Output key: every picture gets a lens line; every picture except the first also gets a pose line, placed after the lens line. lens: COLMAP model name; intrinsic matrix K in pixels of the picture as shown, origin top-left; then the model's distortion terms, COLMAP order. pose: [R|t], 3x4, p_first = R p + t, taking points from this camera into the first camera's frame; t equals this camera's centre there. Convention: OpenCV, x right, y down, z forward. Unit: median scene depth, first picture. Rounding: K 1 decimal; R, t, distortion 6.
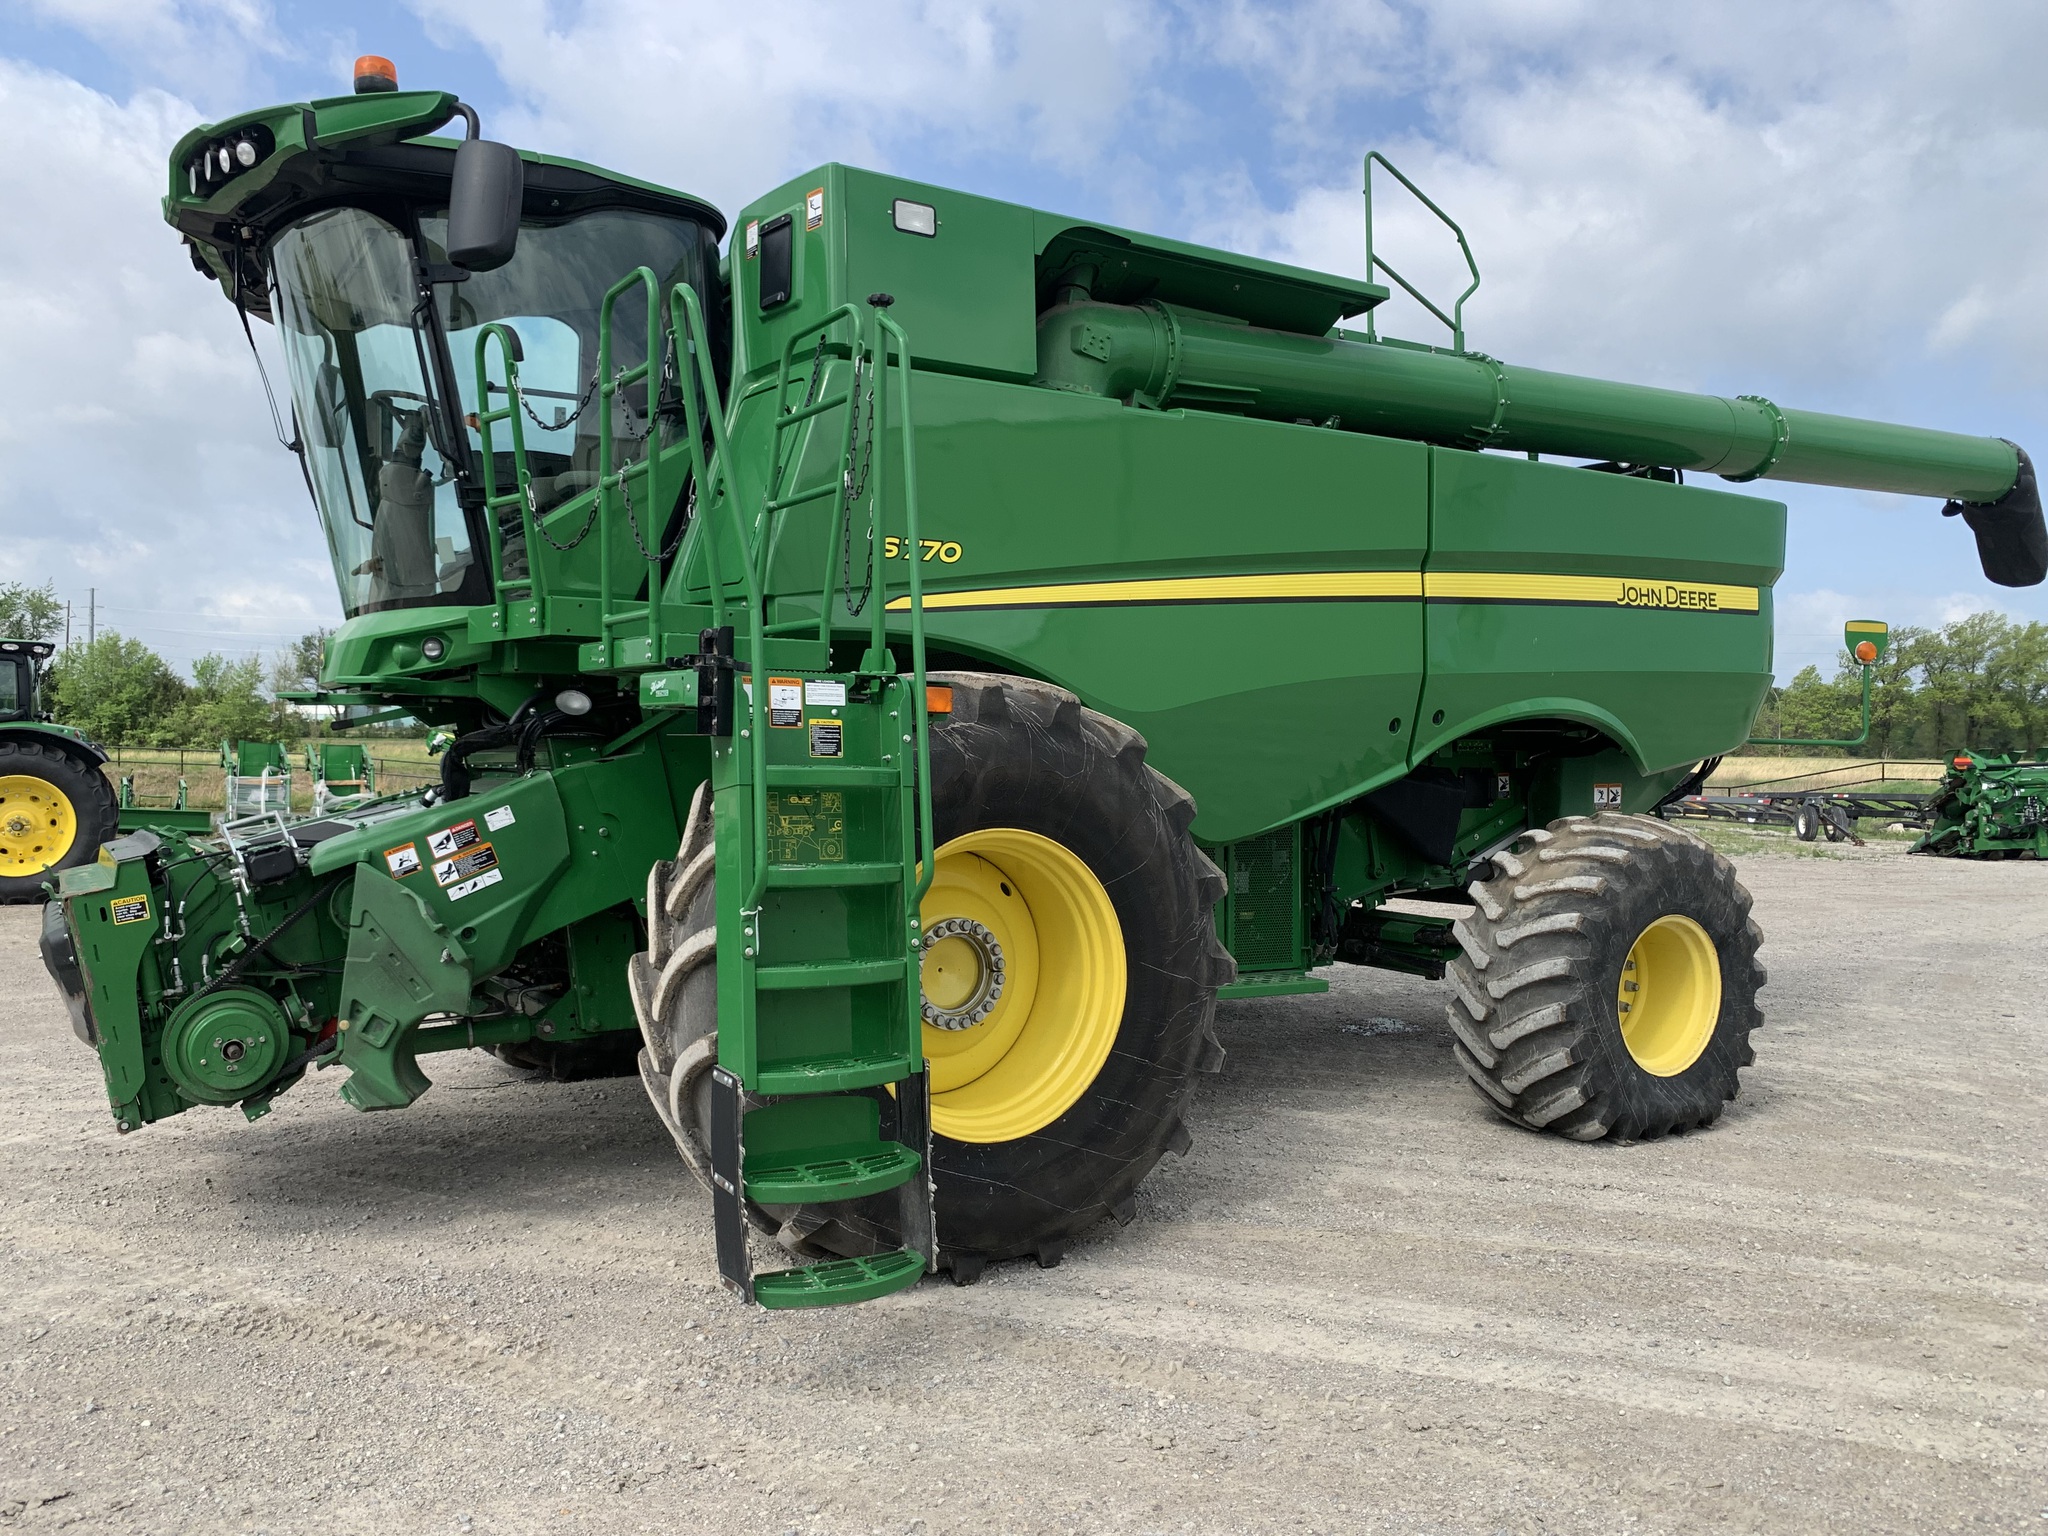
lens RADIAL K [[1569.5, 0, 997.4], [0, 1569.5, 743.3], [0, 0, 1]] dist [0.034580, -0.055569]
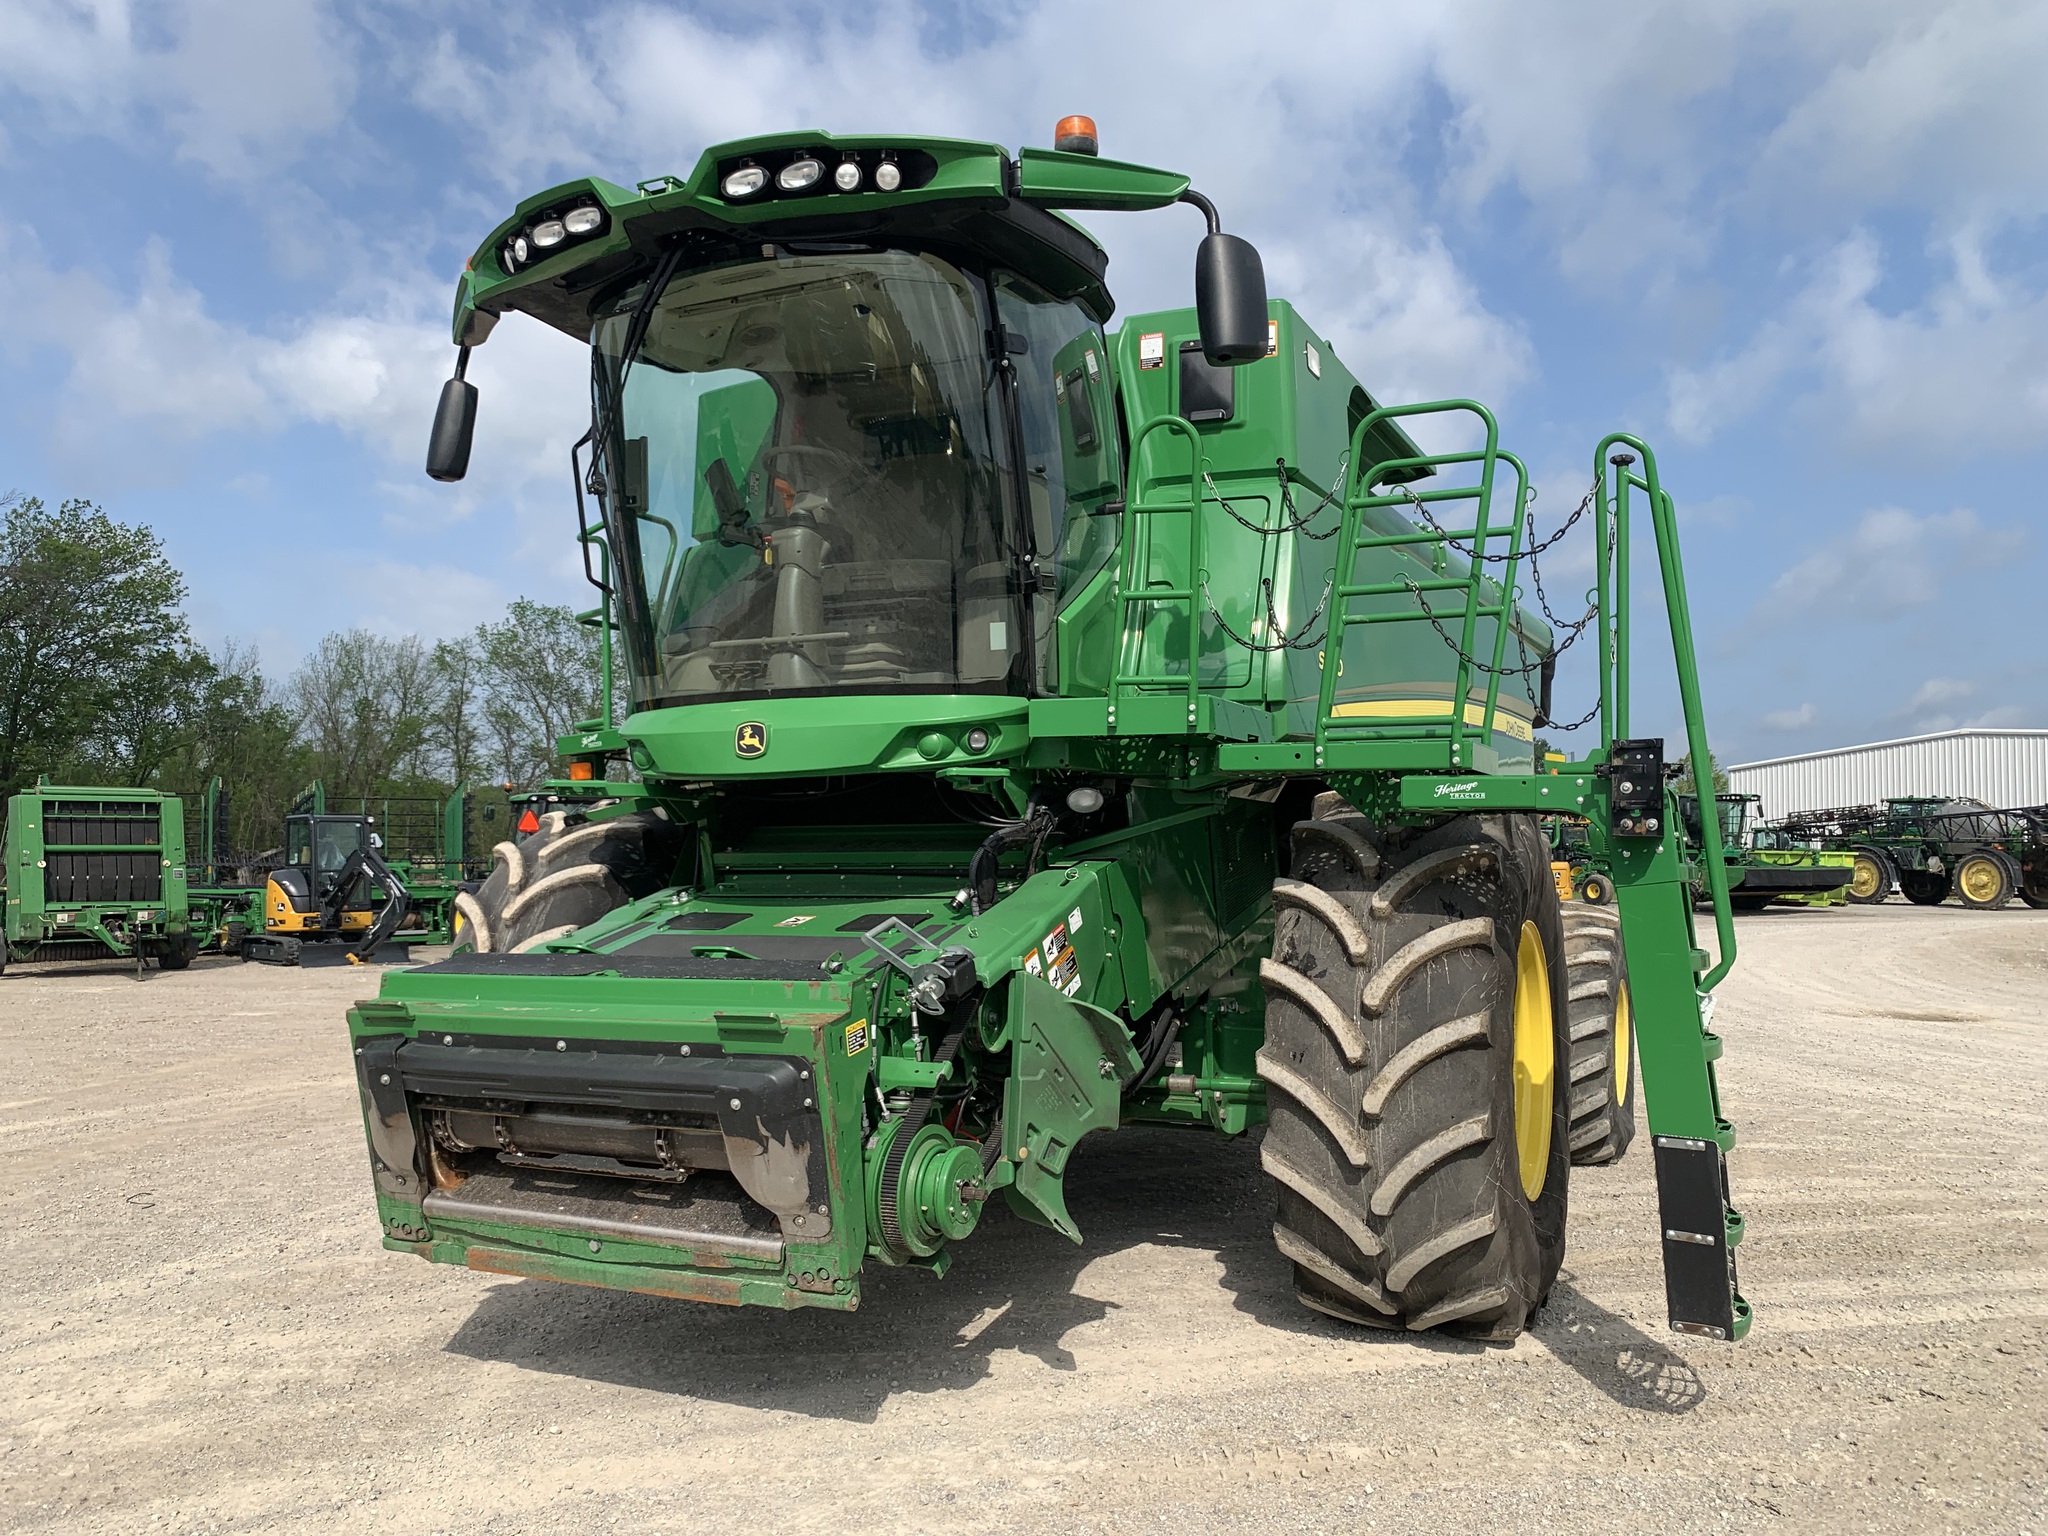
lens RADIAL K [[1569.5, 0, 1037.0], [0, 1569.5, 765.5], [0, 0, 1]] dist [0.034580, -0.055569]
pose [[0.840347, 0.029574, 0.541242, -0.708225], [-0.001906, 0.998666, -0.051608, 0.002240], [-0.542046, 0.042337, 0.839282, 0.178816]]
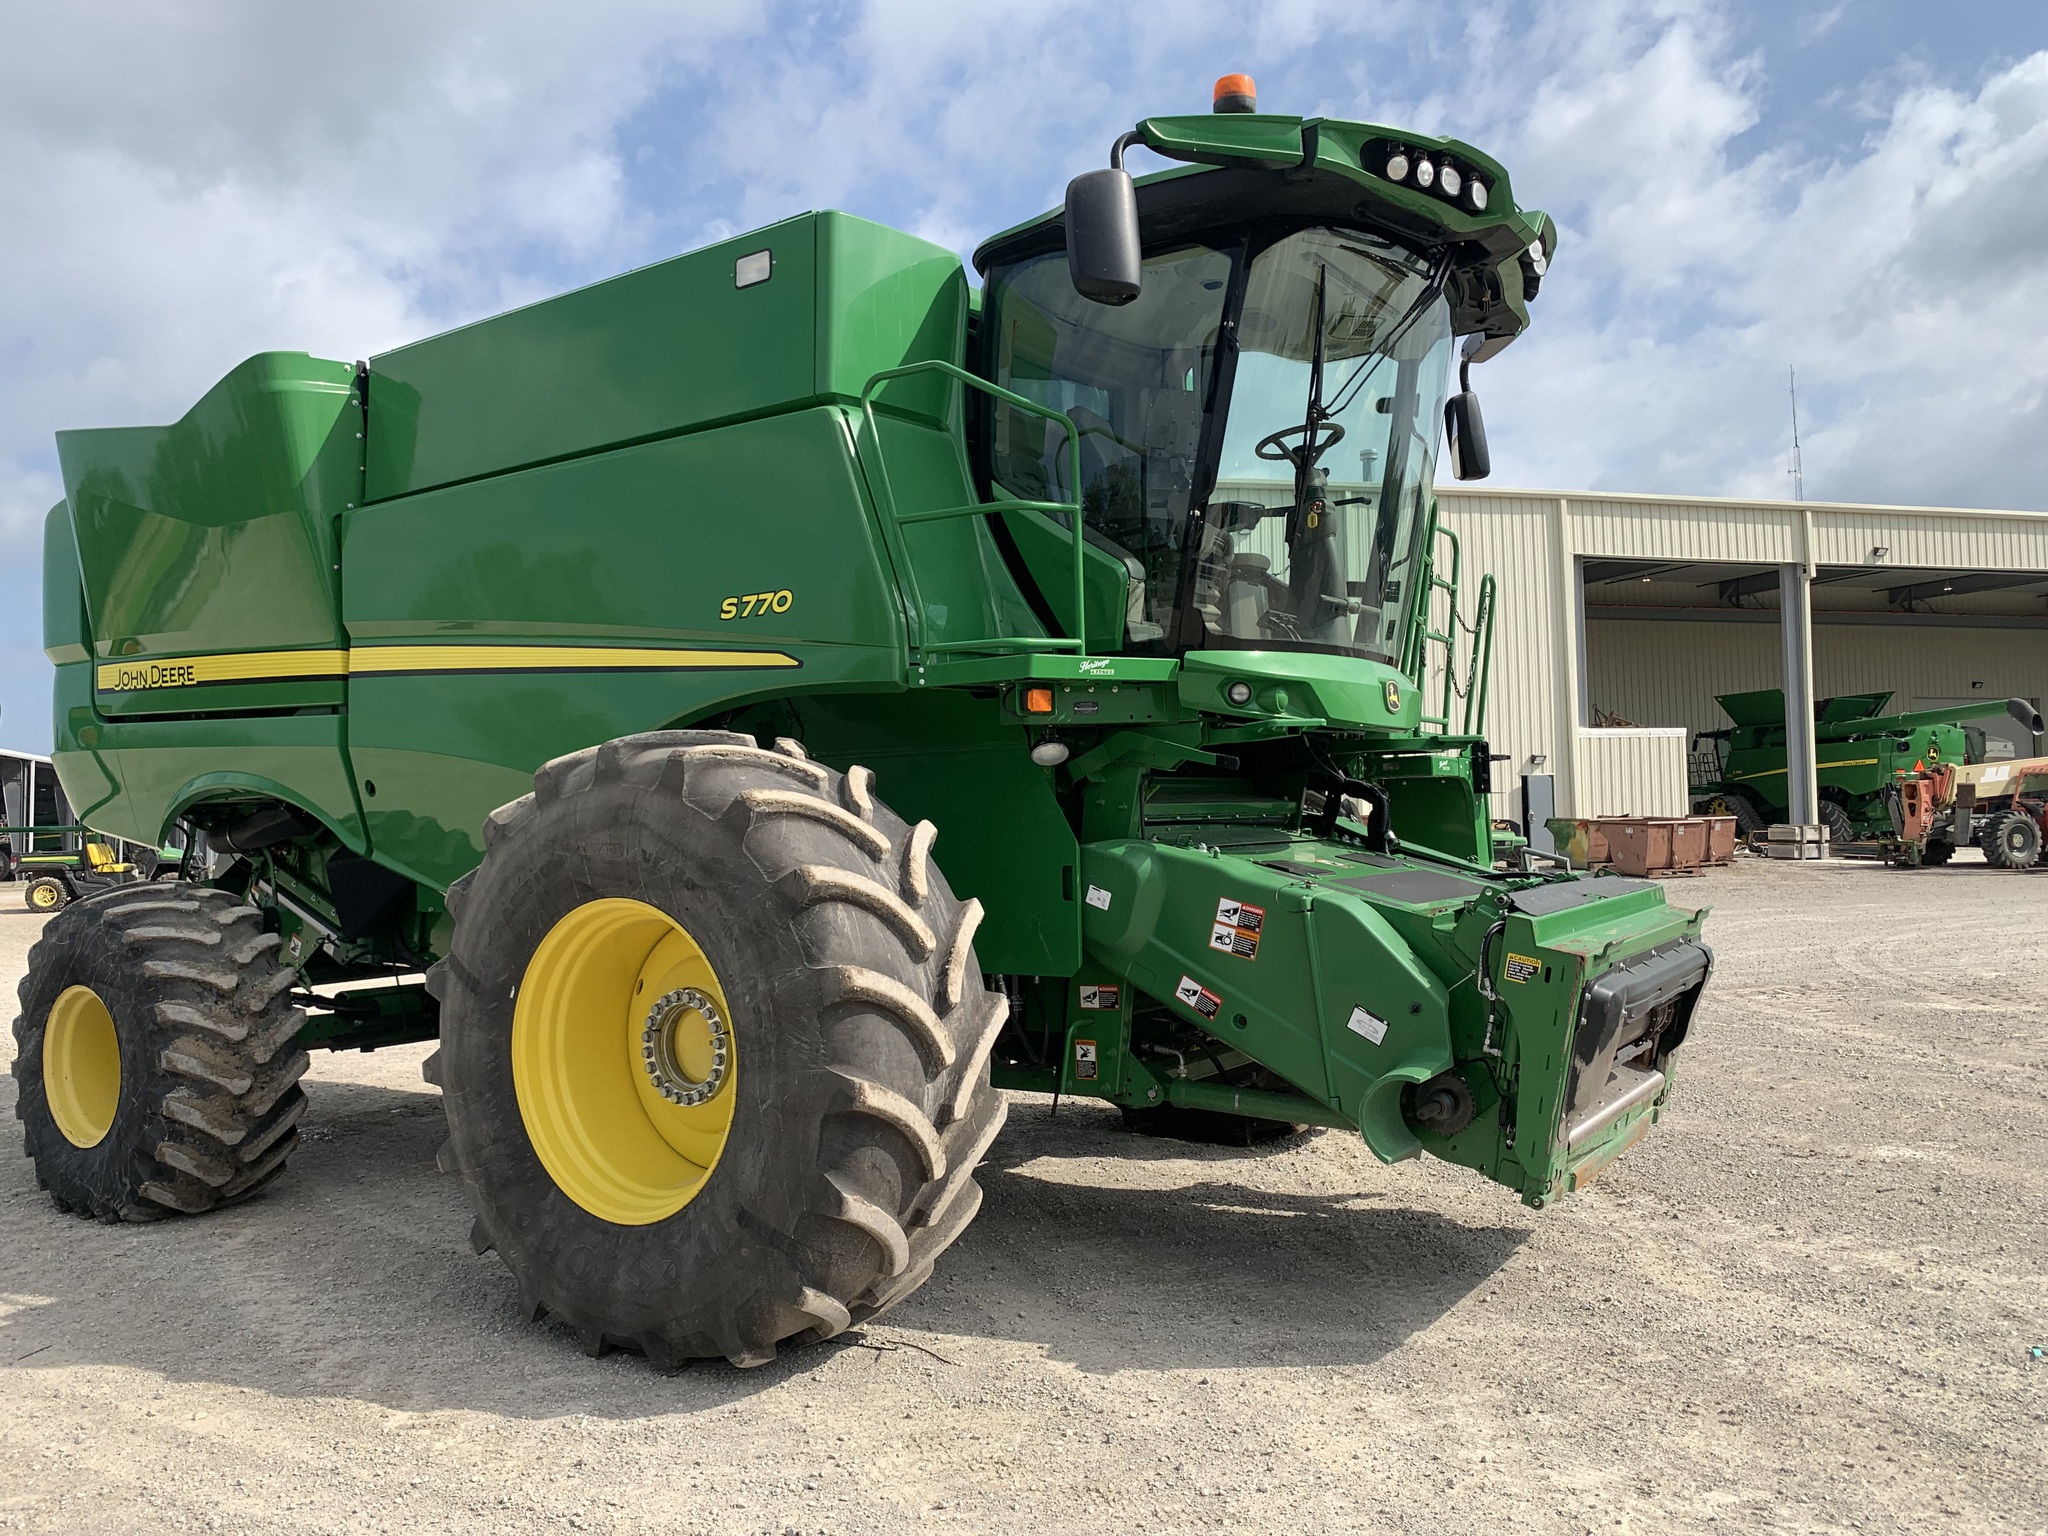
lens RADIAL K [[1569.5, 0, 1000.5], [0, 1569.5, 747.9], [0, 0, 1]] dist [0.034580, -0.055569]
pose [[-0.403883, 0.051016, 0.913387, -1.114020], [0.015222, 0.998680, -0.049050, 0.016896], [-0.914684, -0.005907, -0.404126, 1.487468]]
